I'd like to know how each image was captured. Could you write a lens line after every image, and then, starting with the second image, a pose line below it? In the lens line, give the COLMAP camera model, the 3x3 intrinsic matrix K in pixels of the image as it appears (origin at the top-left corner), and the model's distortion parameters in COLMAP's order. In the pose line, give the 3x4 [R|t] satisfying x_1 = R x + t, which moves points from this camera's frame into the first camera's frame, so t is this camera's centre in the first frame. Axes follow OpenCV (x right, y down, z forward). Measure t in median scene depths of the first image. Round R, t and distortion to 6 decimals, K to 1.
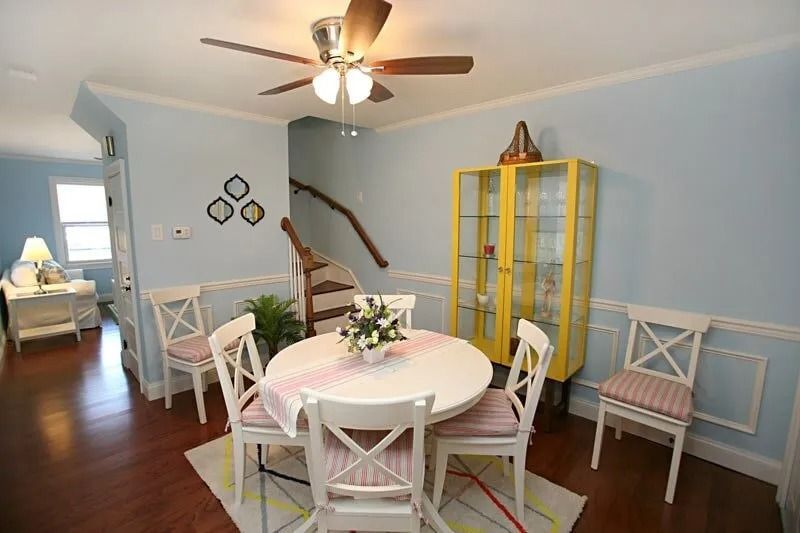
lens RADIAL K [[391.4, 0, 400.0], [0, 391.4, 266.5], [0, 0, 1]] dist [-0.049338, 0.016260]
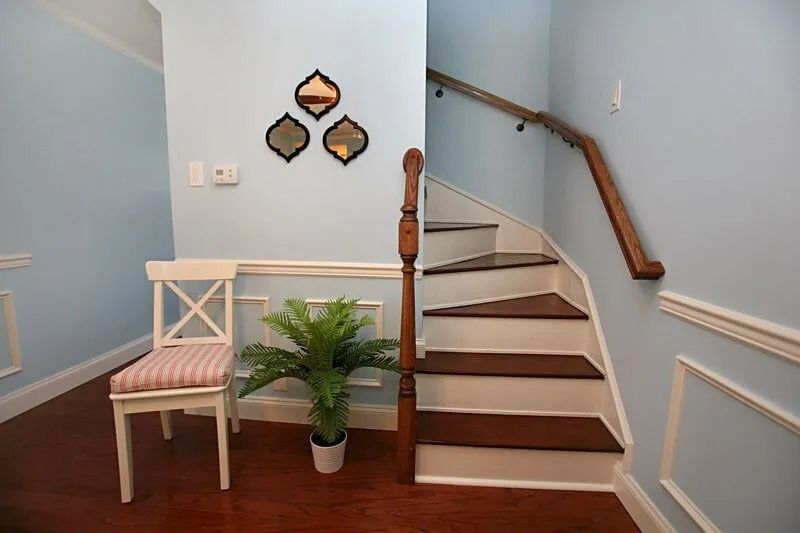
lens RADIAL K [[387.0, 0, 393.2], [0, 387.0, 277.2], [0, 0, 1]] dist [-0.049234, 0.001108]
pose [[0.622963, 0.123479, -0.772444, 0.096140], [-0.115764, 0.991143, 0.065078, 0.005537], [0.773638, 0.048880, 0.631739, 0.753720]]
